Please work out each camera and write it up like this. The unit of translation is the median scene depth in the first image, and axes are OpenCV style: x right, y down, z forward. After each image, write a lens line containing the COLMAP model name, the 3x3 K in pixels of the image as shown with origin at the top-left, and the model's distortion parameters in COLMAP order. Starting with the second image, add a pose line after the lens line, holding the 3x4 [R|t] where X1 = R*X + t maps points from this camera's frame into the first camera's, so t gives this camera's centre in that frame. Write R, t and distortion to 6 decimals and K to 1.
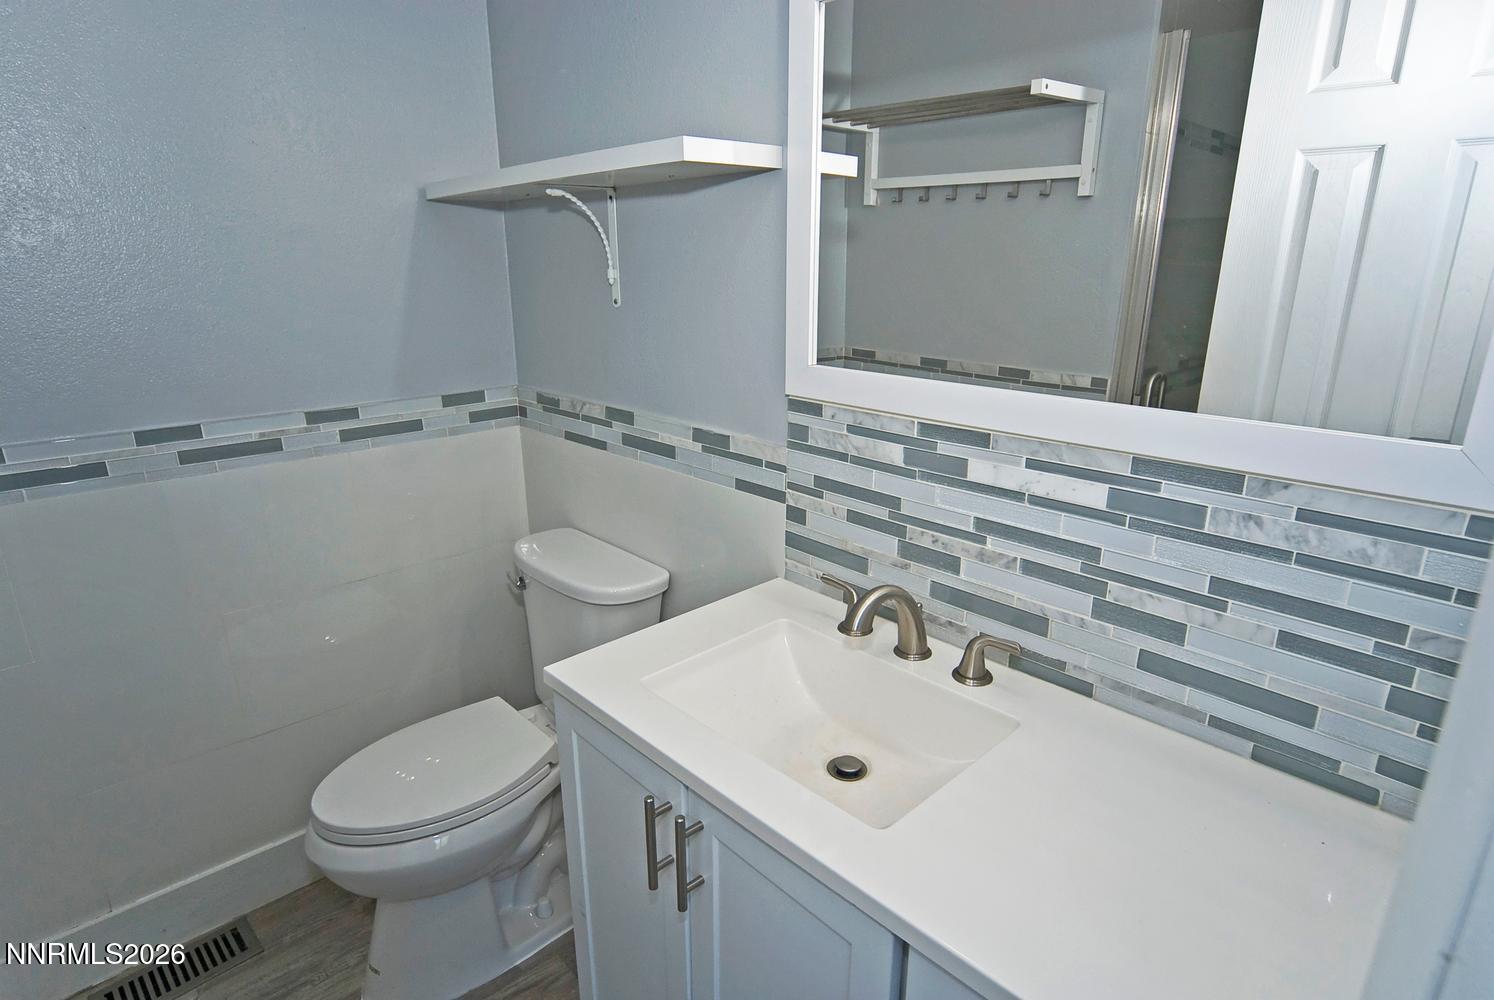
lens RADIAL K [[800.6, 0, 747.4], [0, 800.6, 505.1], [0, 0, 1]] dist [-0.014791, -0.000032]
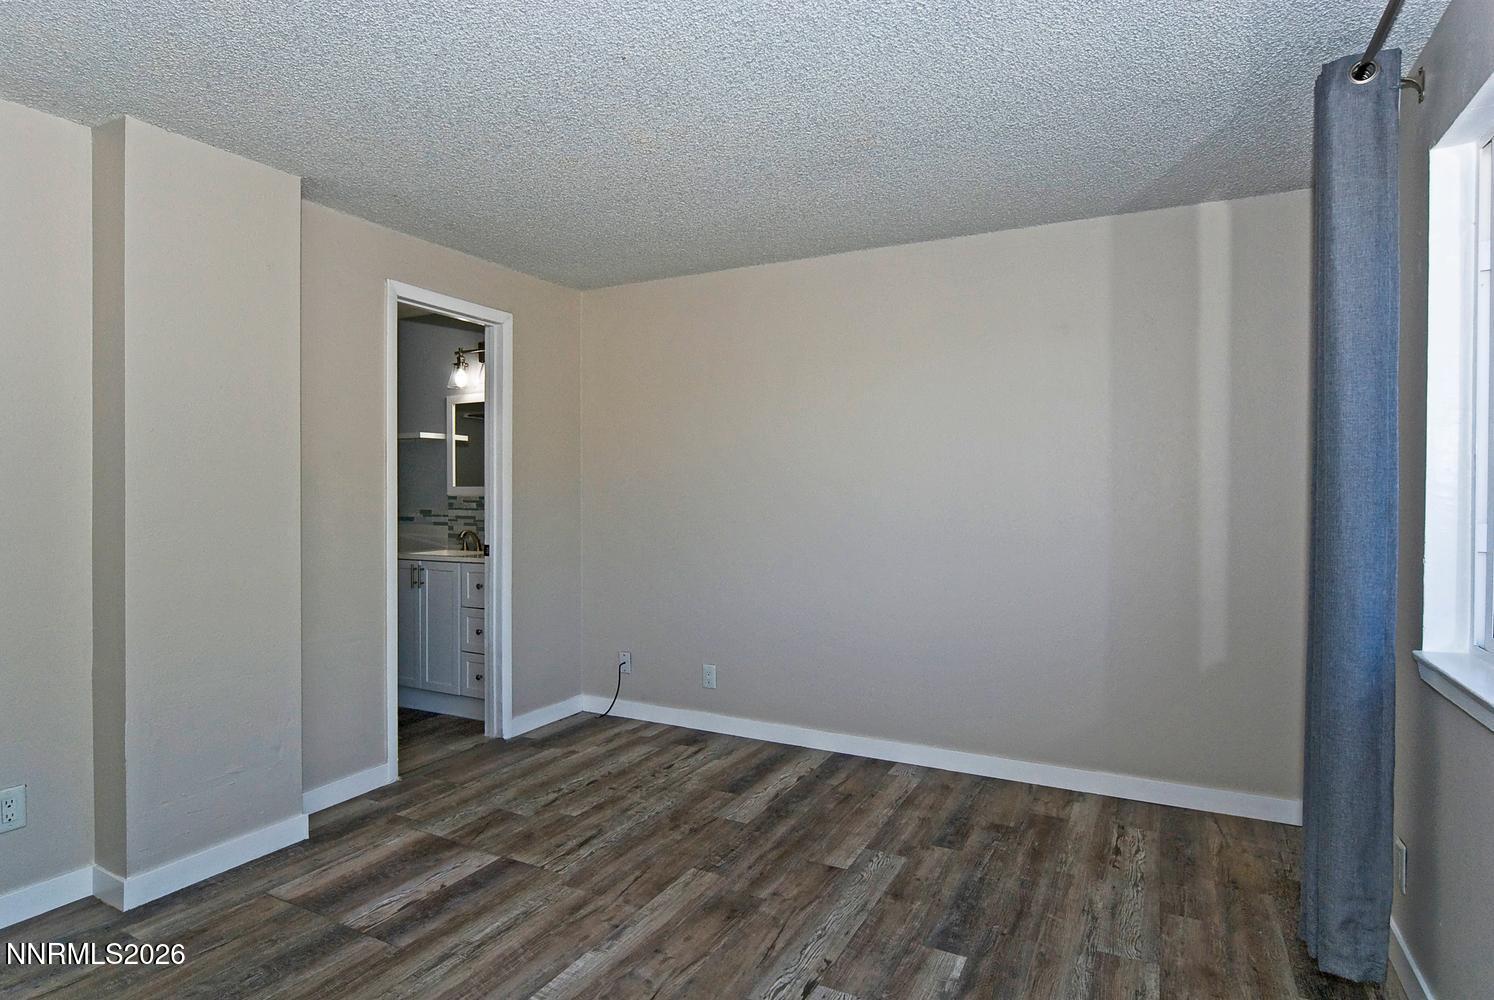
lens RADIAL K [[800.6, 0, 747.5], [0, 800.6, 497.1], [0, 0, 1]] dist [-0.014791, -0.000032]
pose [[0.941233, -0.000332, 0.337758, 0.107142], [0.098724, 0.956599, -0.274173, 1.032225], [-0.323008, 0.291406, 0.900416, -2.817539]]
